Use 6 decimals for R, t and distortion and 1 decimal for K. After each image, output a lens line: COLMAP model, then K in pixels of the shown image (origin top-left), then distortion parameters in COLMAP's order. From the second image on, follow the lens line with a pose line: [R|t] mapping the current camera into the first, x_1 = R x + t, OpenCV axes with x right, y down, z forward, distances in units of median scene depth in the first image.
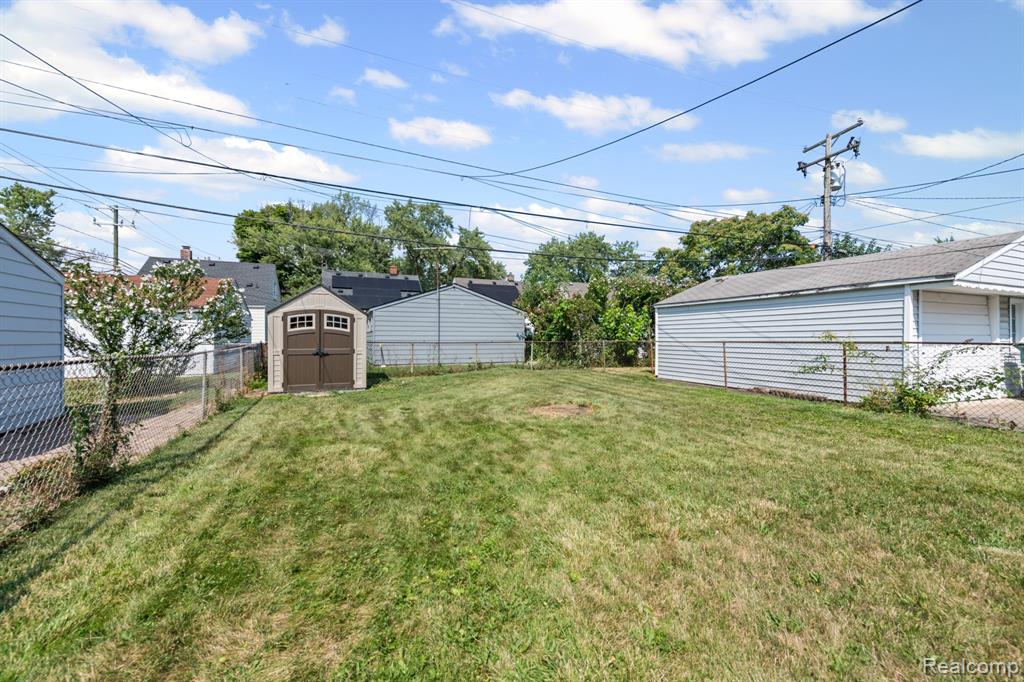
lens RADIAL K [[412.0, 0, 516.7], [0, 412.0, 337.5], [0, 0, 1]] dist [0.012812, -0.000897]
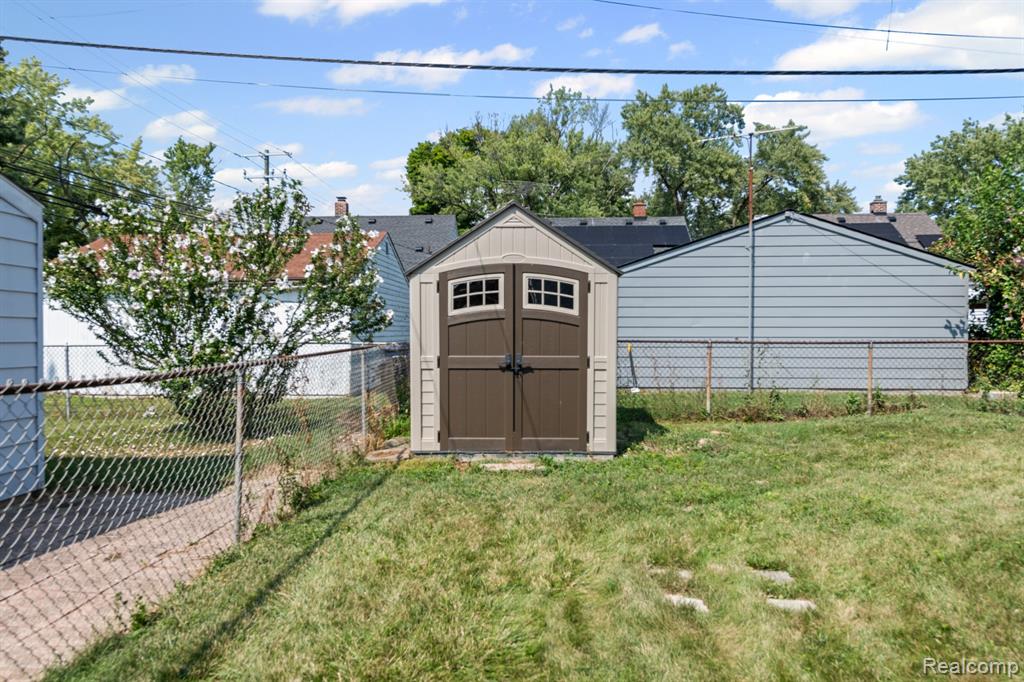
lens RADIAL K [[691.6, 0, 518.6], [0, 691.6, 334.1], [0, 0, 1]] dist [-0.007769, 0.000318]
pose [[0.901538, -0.000094, -0.432701, -0.046084], [0.000699, 0.999999, 0.001240, 0.001149], [0.432700, -0.001420, 0.901537, 0.101377]]
